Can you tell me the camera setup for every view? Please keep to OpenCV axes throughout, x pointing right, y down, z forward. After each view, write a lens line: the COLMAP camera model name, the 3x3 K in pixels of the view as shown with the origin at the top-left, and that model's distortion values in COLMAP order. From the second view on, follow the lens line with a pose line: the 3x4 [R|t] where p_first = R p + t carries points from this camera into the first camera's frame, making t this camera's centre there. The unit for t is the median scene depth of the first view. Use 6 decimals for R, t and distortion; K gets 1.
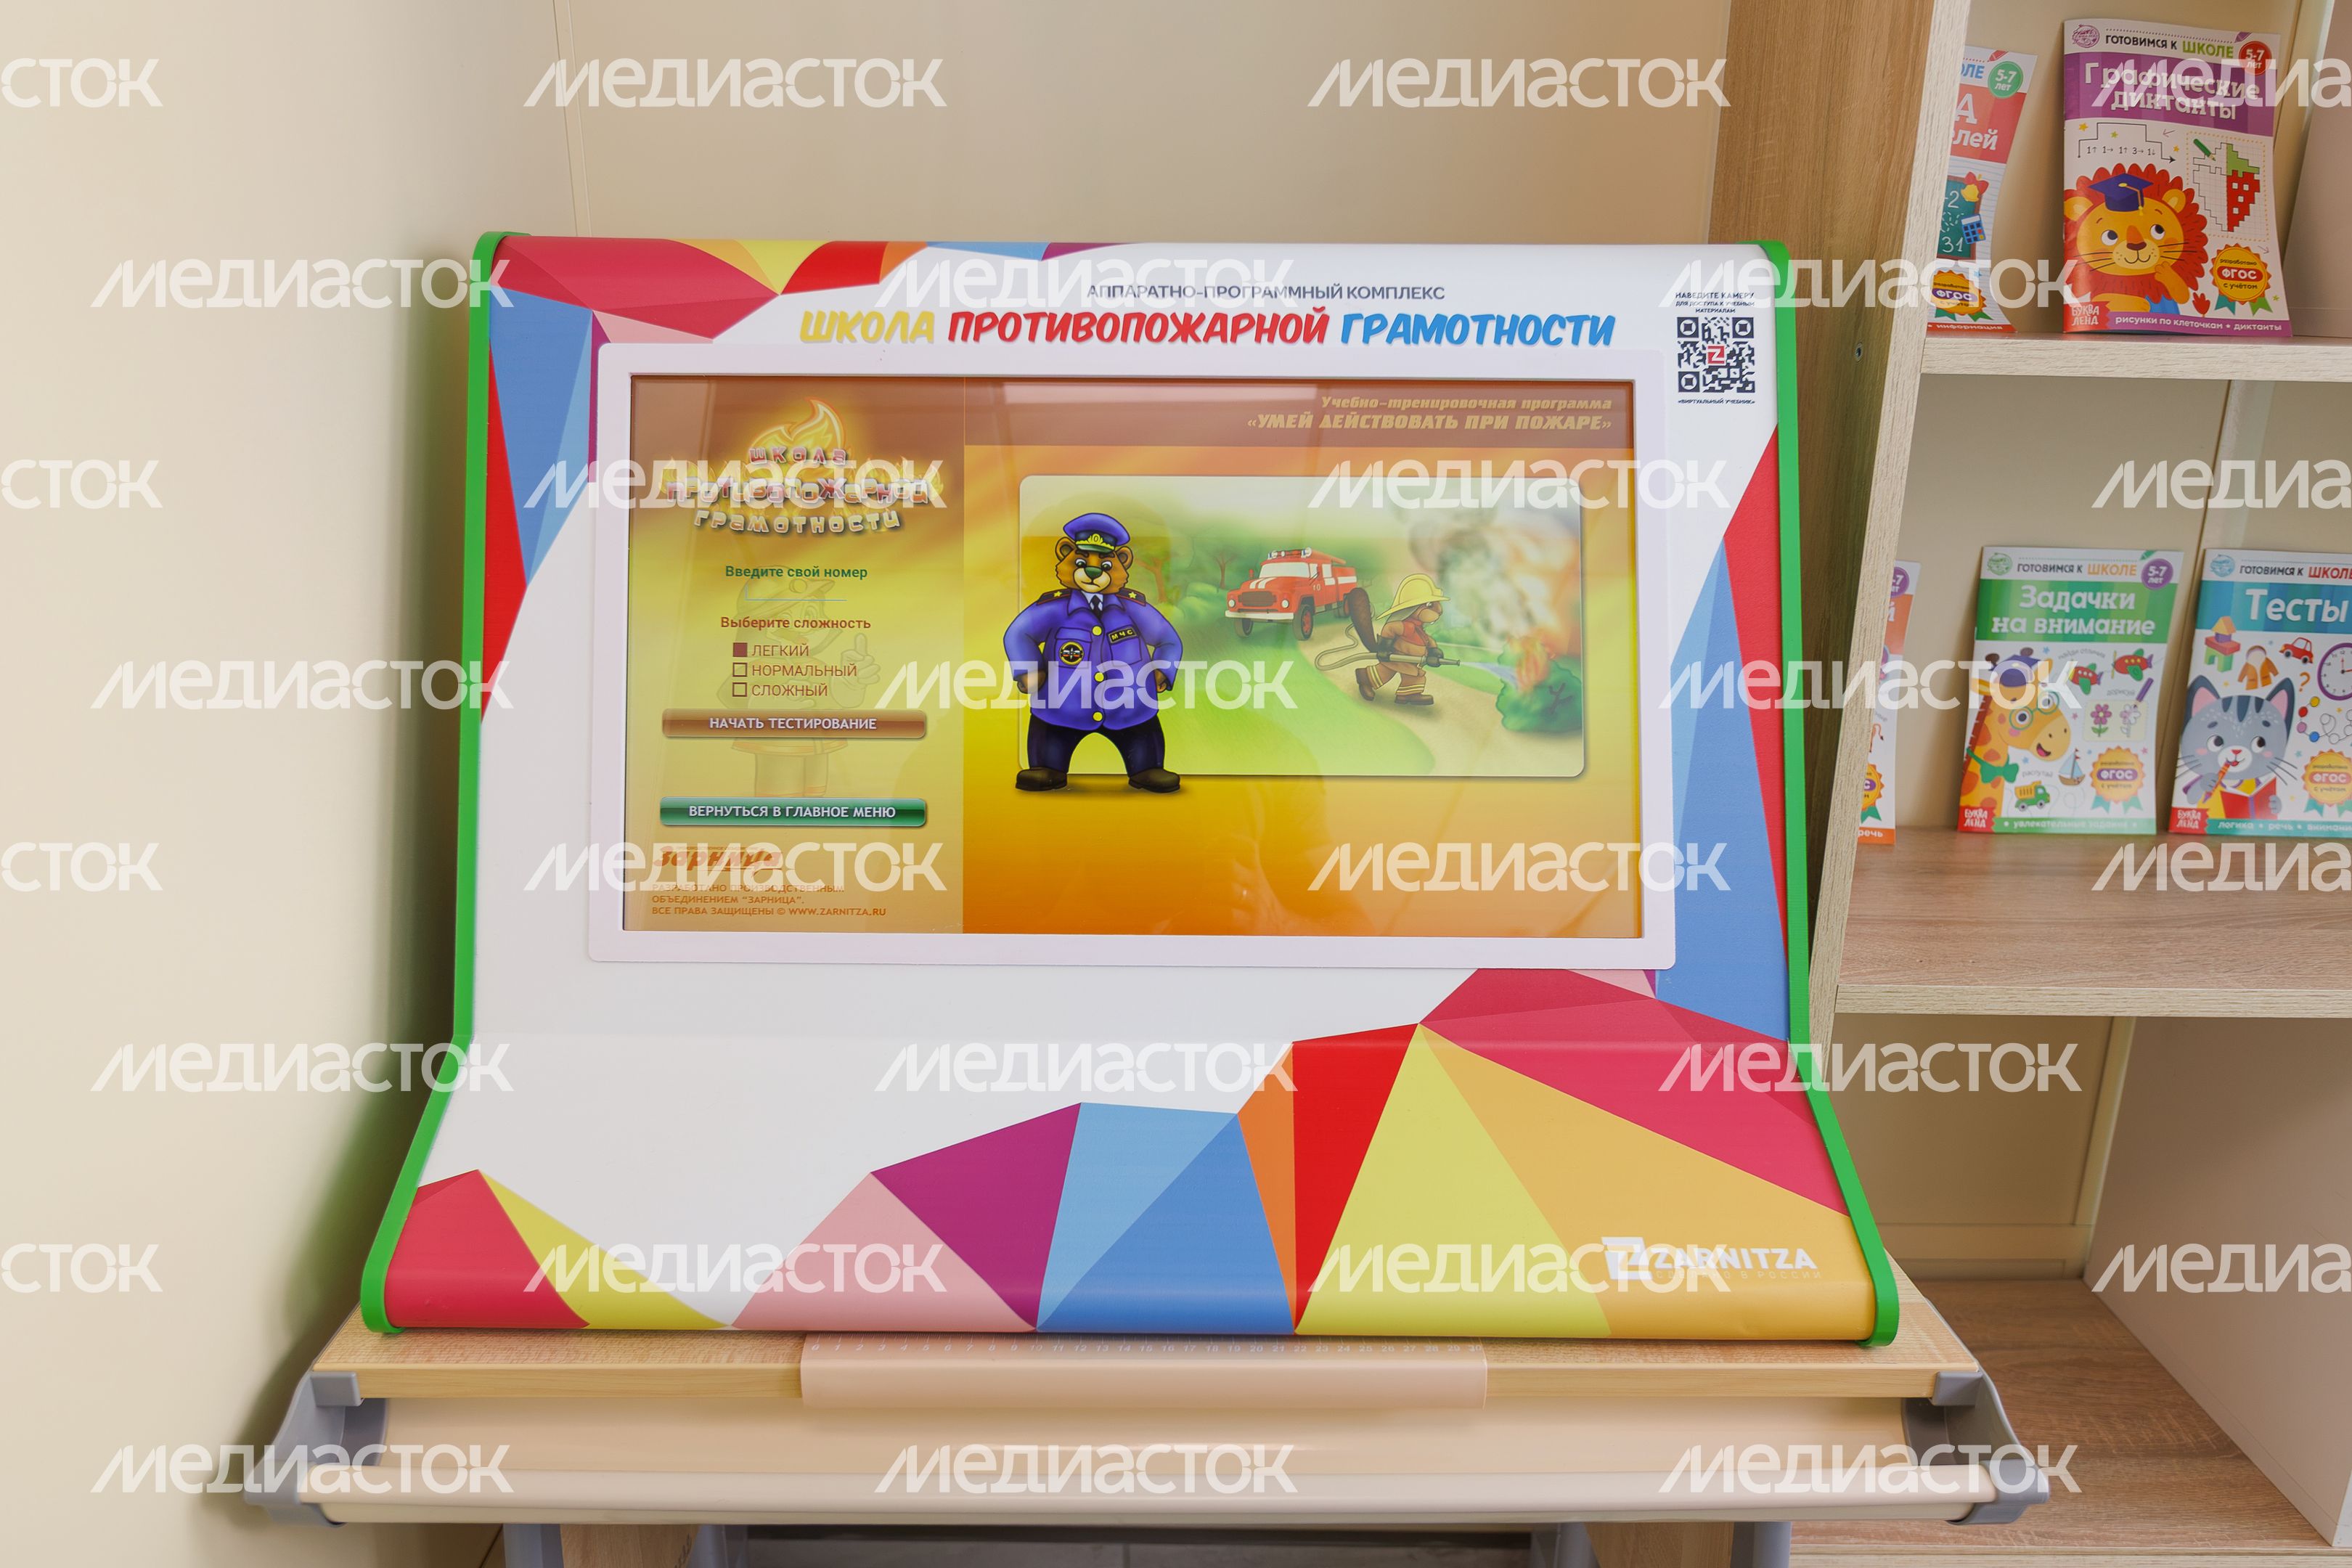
lens RADIAL K [[1577.9, 0, 1167.4], [0, 1577.9, 779.1], [0, 0, 1]] dist [0.004441, 0.002791]
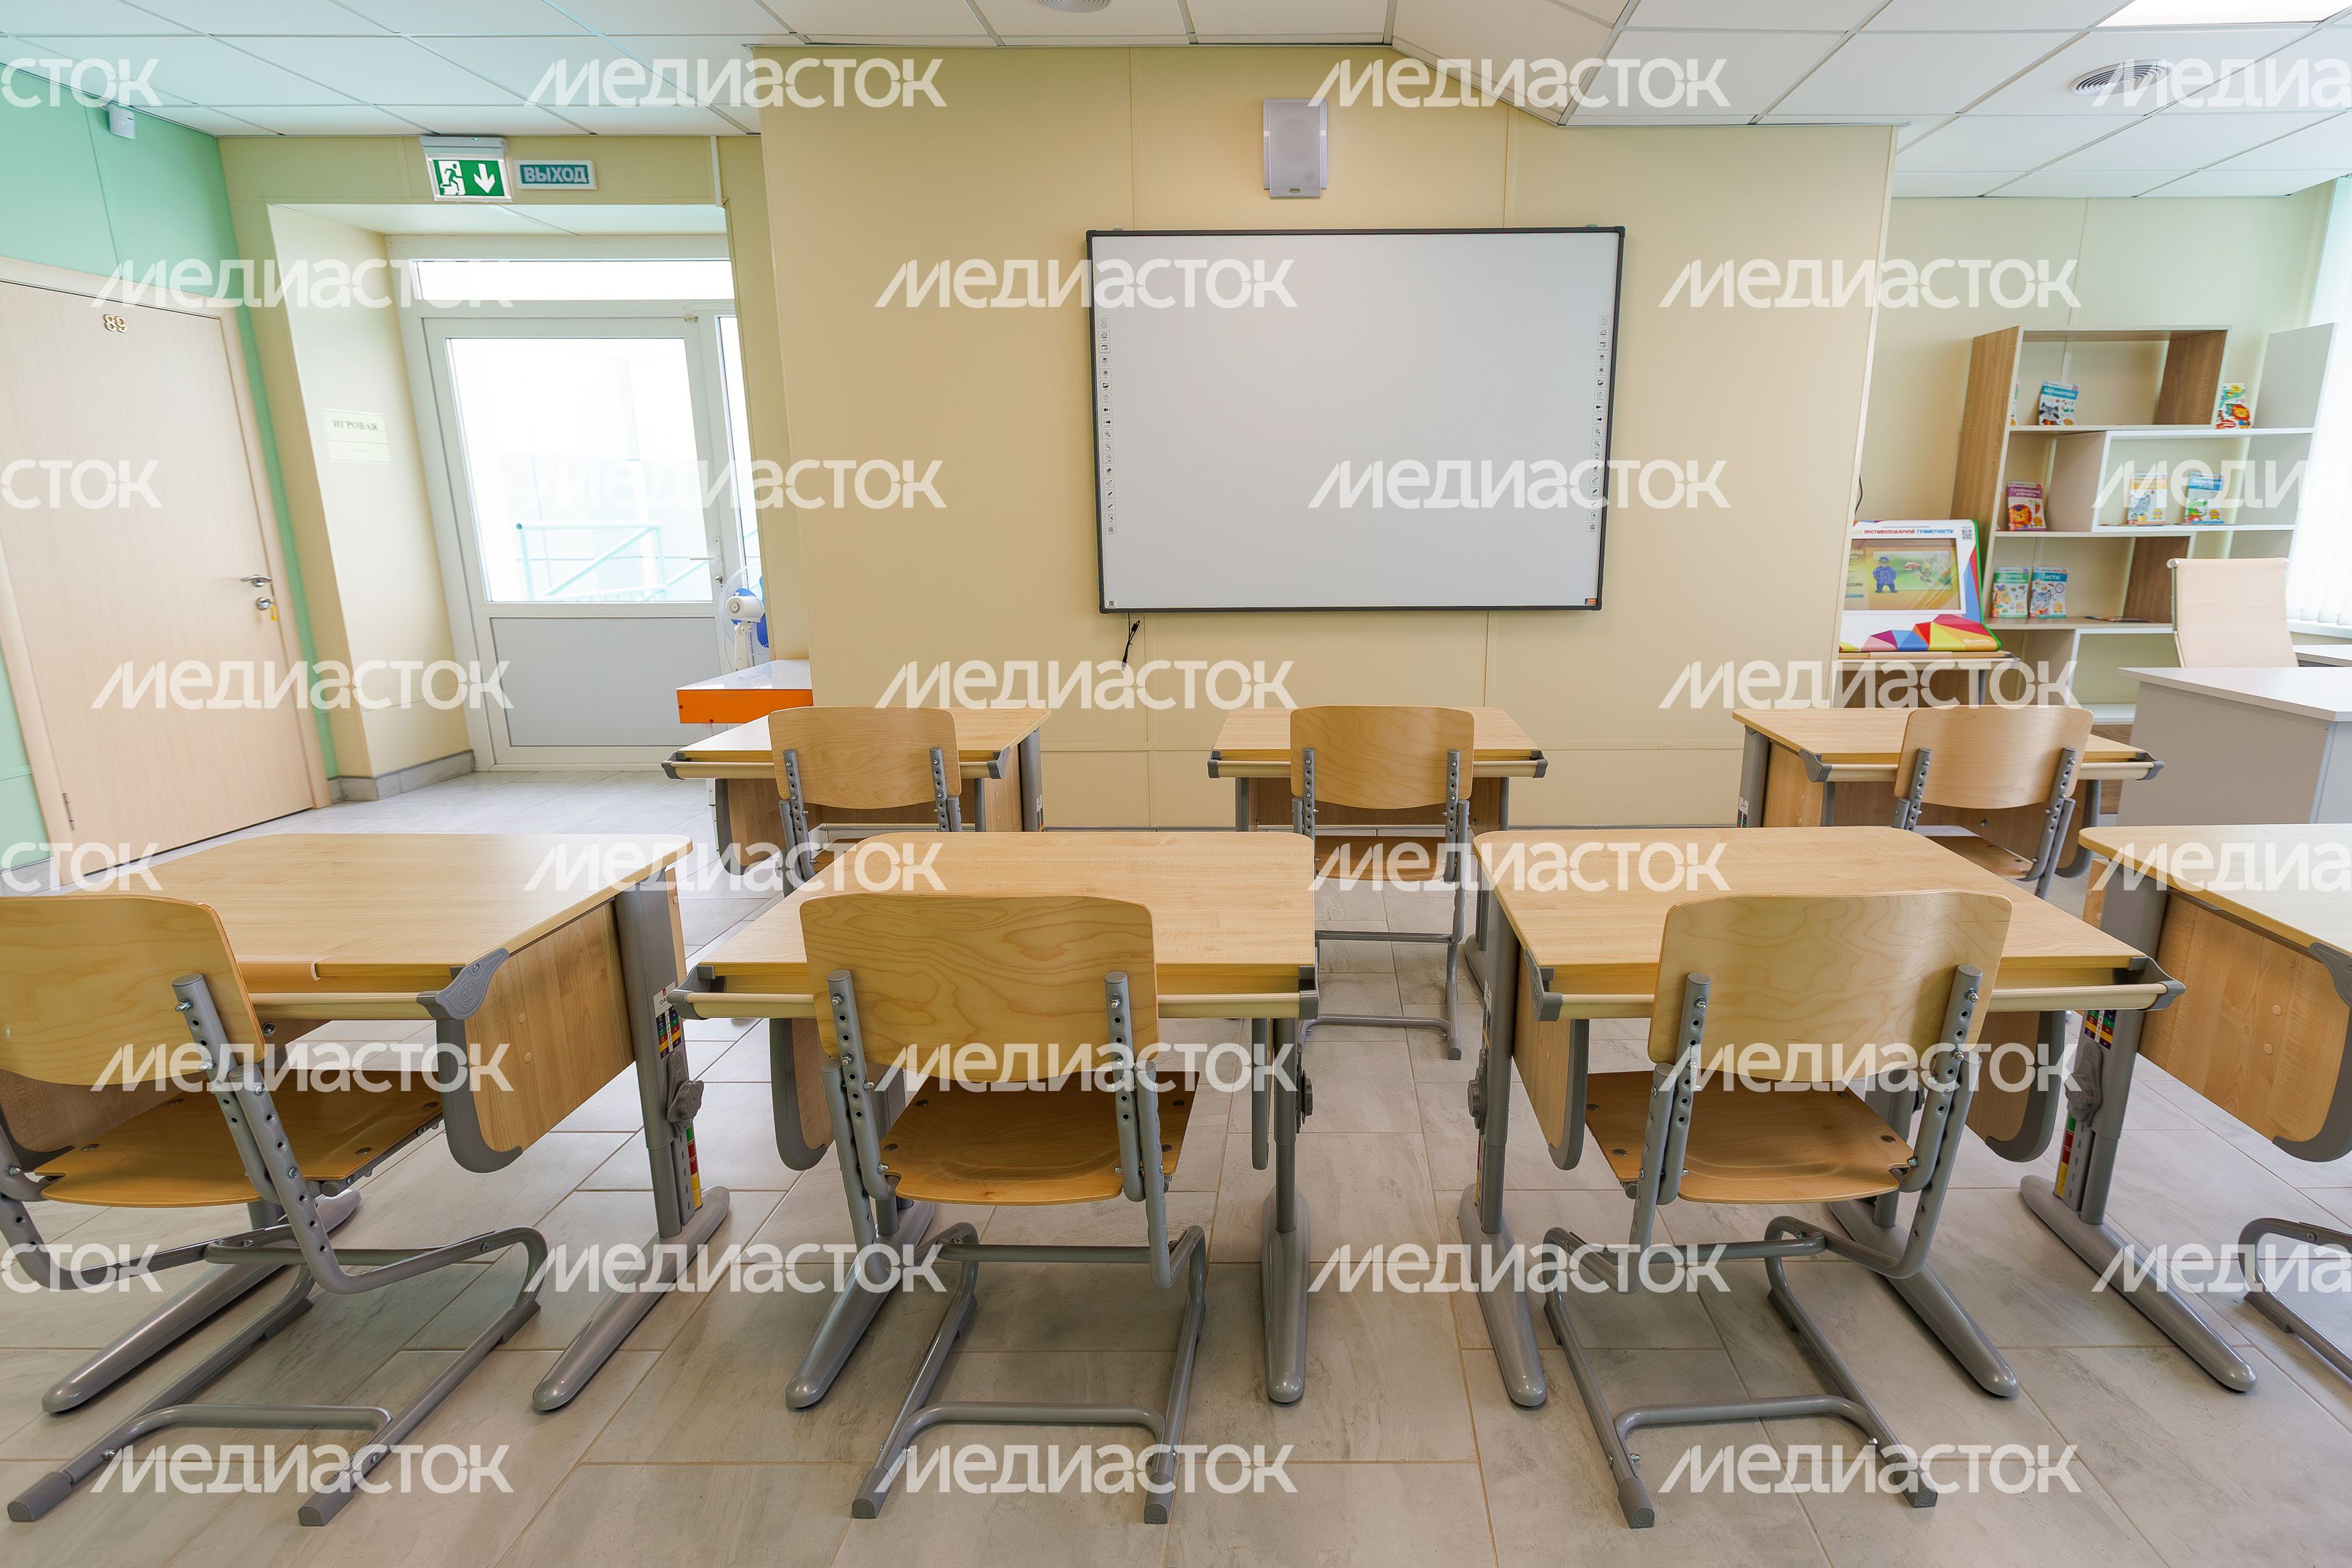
lens RADIAL K [[1220.8, 0, 1191.8], [0, 1220.8, 802.8], [0, 0, 1]] dist [0.002912, 0.000535]
pose [[0.999746, -0.006352, -0.021601, -3.221990], [0.005170, 0.998510, -0.054326, 1.303046], [0.021914, 0.054200, 0.998290, -4.816492]]
